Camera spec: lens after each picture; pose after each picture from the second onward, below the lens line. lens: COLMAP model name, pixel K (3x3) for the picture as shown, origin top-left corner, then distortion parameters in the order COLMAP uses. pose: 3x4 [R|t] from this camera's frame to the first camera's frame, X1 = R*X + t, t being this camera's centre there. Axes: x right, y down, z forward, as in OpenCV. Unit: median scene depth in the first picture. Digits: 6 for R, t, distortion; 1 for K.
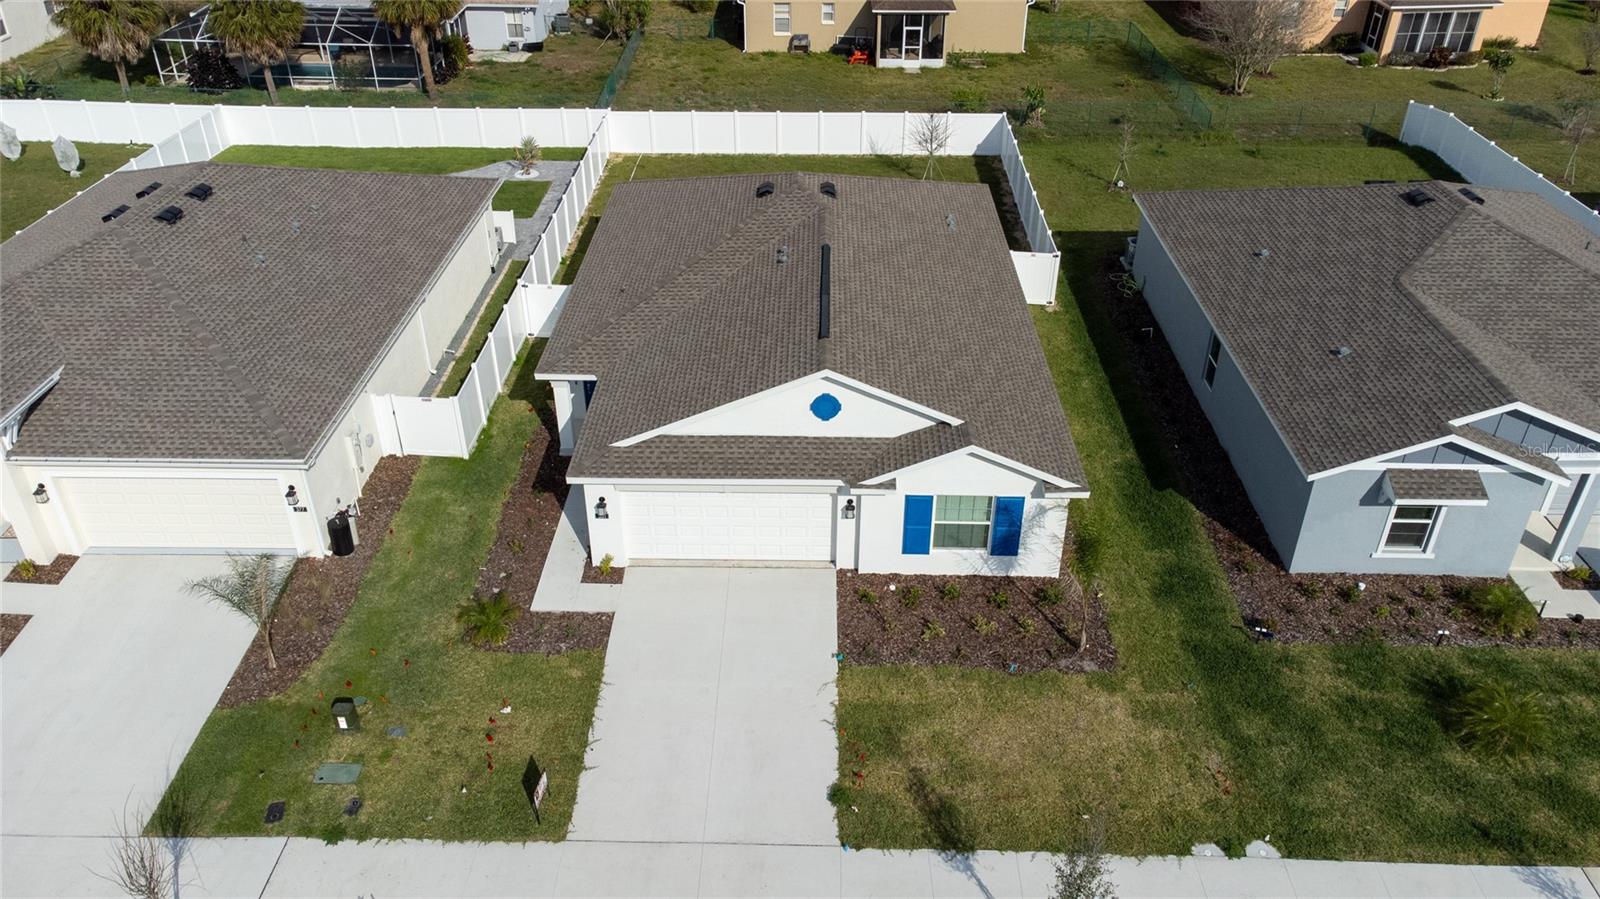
lens RADIAL K [[1194.2, 0, 791.4], [0, 1194.2, 449.0], [0, 0, 1]] dist [0.026565, 0.033022]
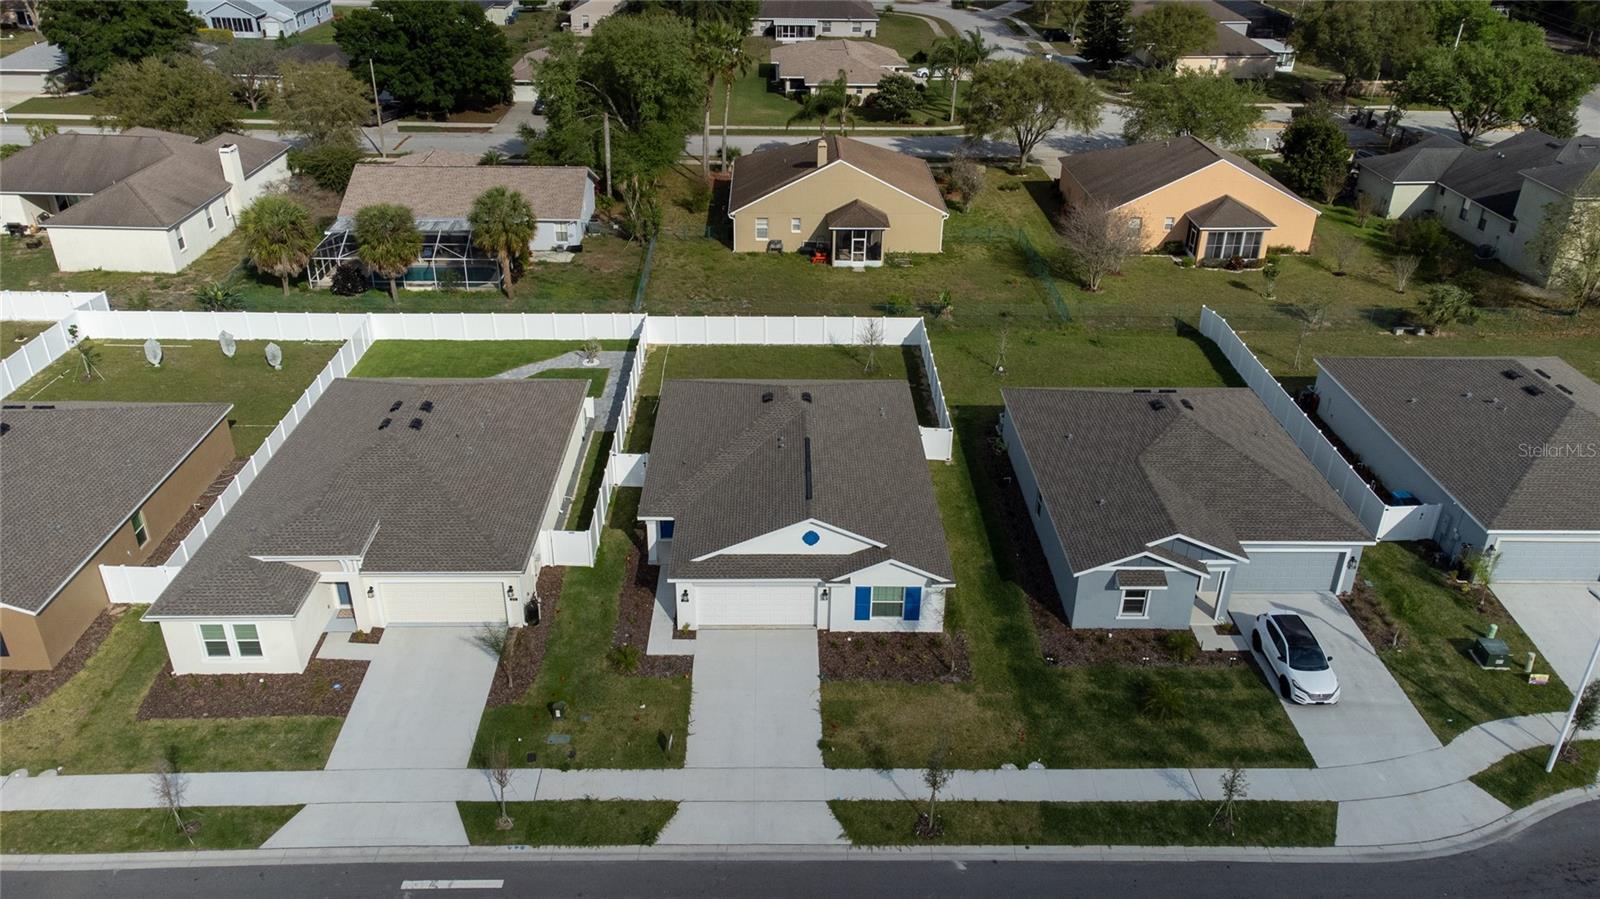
lens RADIAL K [[1194.2, 0, 790.0], [0, 1194.2, 444.7], [0, 0, 1]] dist [0.026565, 0.033022]
pose [[0.999321, -0.007534, 0.036054, -0.065962], [0.010212, 0.997155, -0.074681, -0.041232], [-0.035389, 0.074999, 0.996555, -0.796041]]
